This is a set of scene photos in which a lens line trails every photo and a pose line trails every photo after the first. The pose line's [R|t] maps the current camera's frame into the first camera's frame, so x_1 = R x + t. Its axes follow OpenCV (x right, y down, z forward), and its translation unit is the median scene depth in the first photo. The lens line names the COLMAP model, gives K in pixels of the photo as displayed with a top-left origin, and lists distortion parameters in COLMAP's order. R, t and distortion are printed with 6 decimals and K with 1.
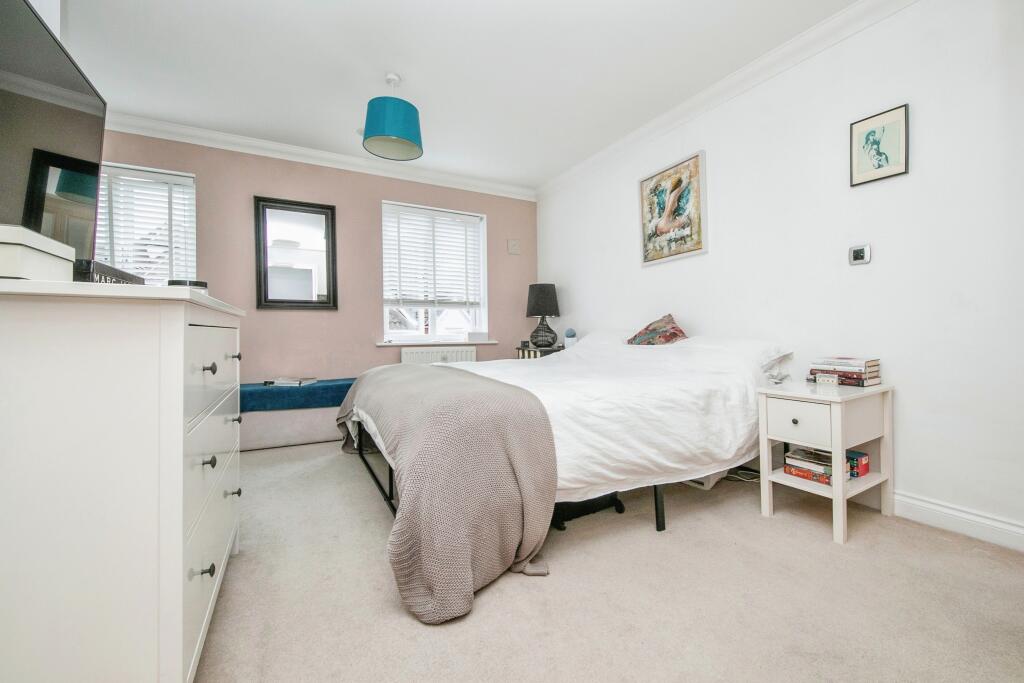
lens RADIAL K [[427.2, 0, 512.2], [0, 427.2, 340.5], [0, 0, 1]] dist [0.001092, 0.000002]
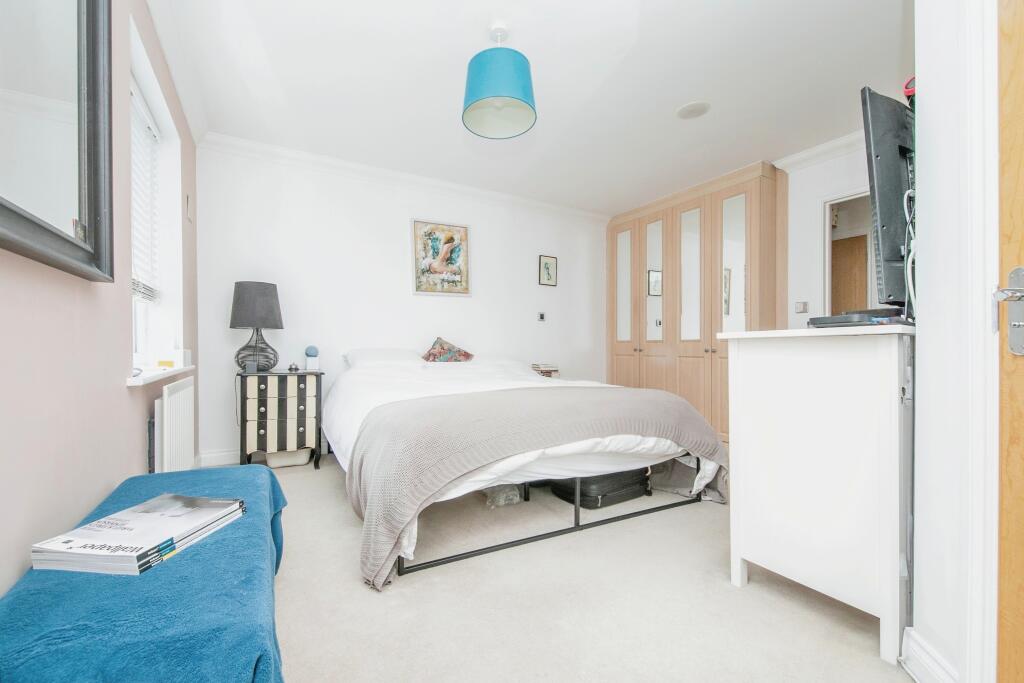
lens RADIAL K [[427.2, 0, 511.7], [0, 427.2, 343.5], [0, 0, 1]] dist [0.001092, 0.000002]
pose [[-0.047417, 0.011507, 0.998809, -0.925858], [0.010409, 0.999885, -0.011025, -0.027775], [-0.998821, 0.009874, -0.047531, 0.861426]]
